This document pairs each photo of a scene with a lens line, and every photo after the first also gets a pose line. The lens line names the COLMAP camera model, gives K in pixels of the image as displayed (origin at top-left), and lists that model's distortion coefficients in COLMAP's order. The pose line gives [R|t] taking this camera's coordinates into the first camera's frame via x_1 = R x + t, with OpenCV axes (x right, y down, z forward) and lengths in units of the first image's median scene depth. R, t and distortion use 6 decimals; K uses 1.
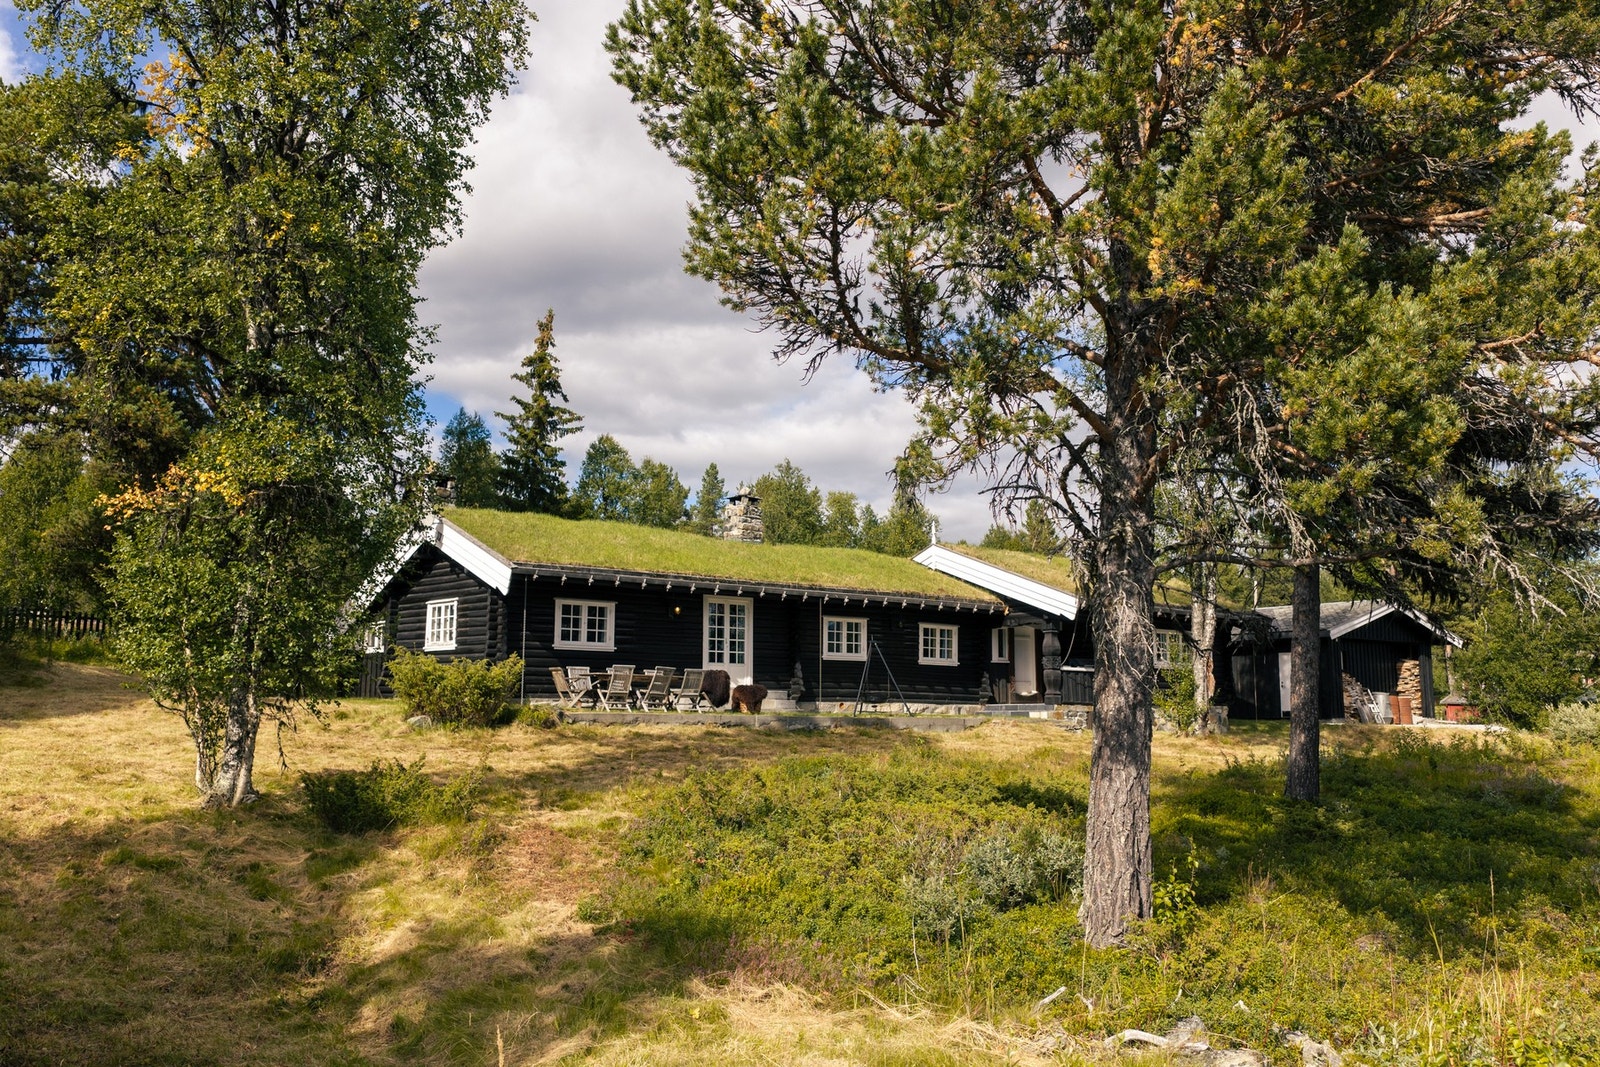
lens RADIAL K [[1261.5, 0, 800.0], [0, 1261.5, 533.5], [0, 0, 1]] dist [0.010659, -0.005729]
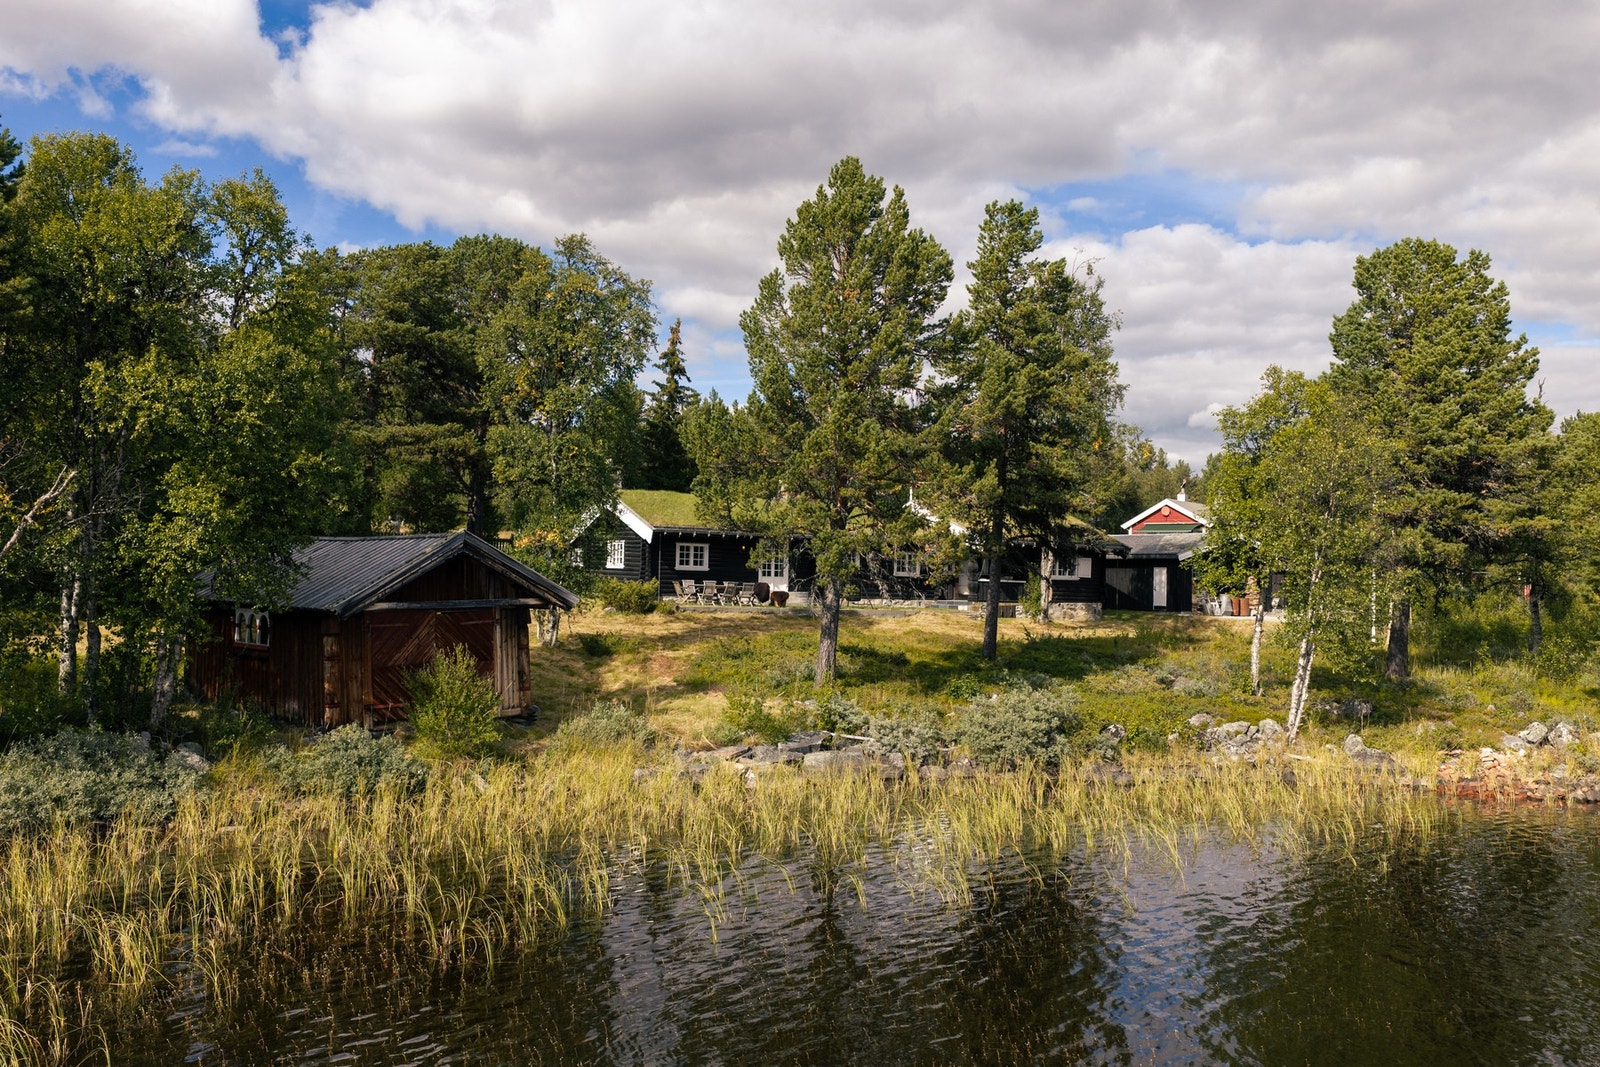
lens RADIAL K [[1261.5, 0, 800.0], [0, 1261.5, 533.5], [0, 0, 1]] dist [0.010659, -0.005729]
pose [[0.993871, 0.014567, -0.109581, 0.171192], [-0.002854, 0.994330, 0.106303, -0.144003], [0.110508, -0.105339, 0.988277, -0.730822]]
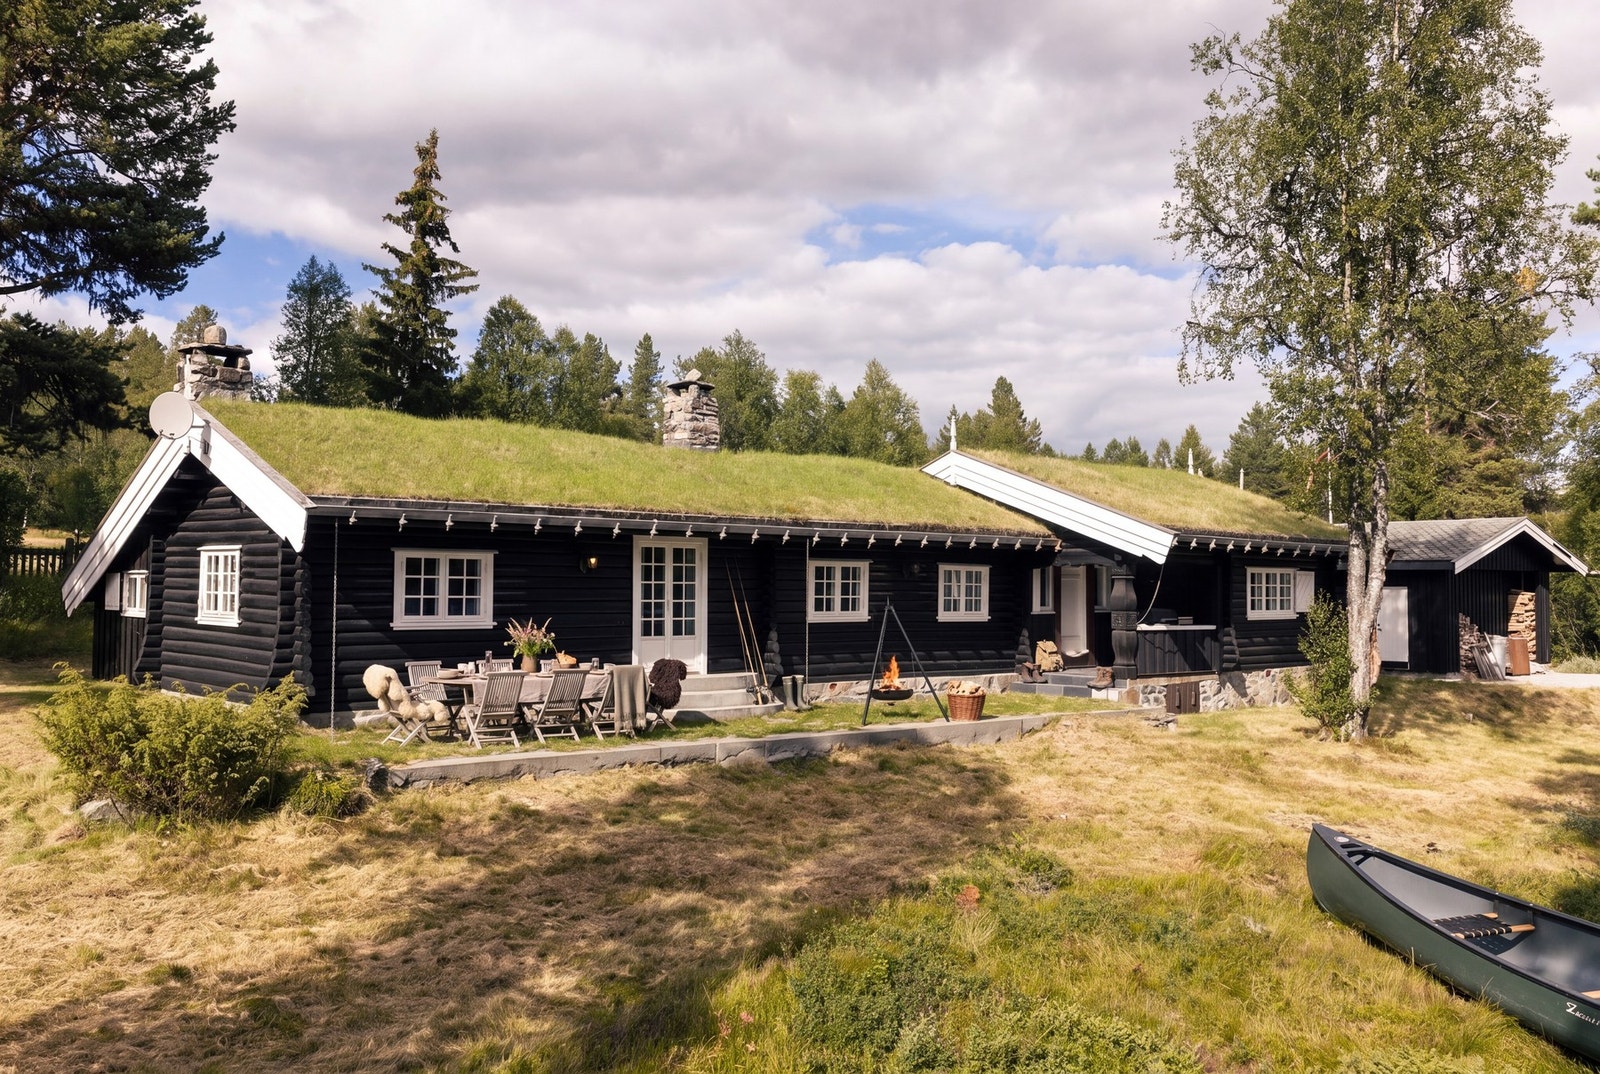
lens RADIAL K [[1261.5, 0, 800.0], [0, 1261.5, 537.0], [0, 0, 1]] dist [0.010659, -0.005729]
pose [[0.998667, 0.002074, 0.051574, -0.022855], [-0.007338, 0.994747, 0.102097, -0.018101], [-0.051091, -0.102339, 0.993437, 0.332967]]
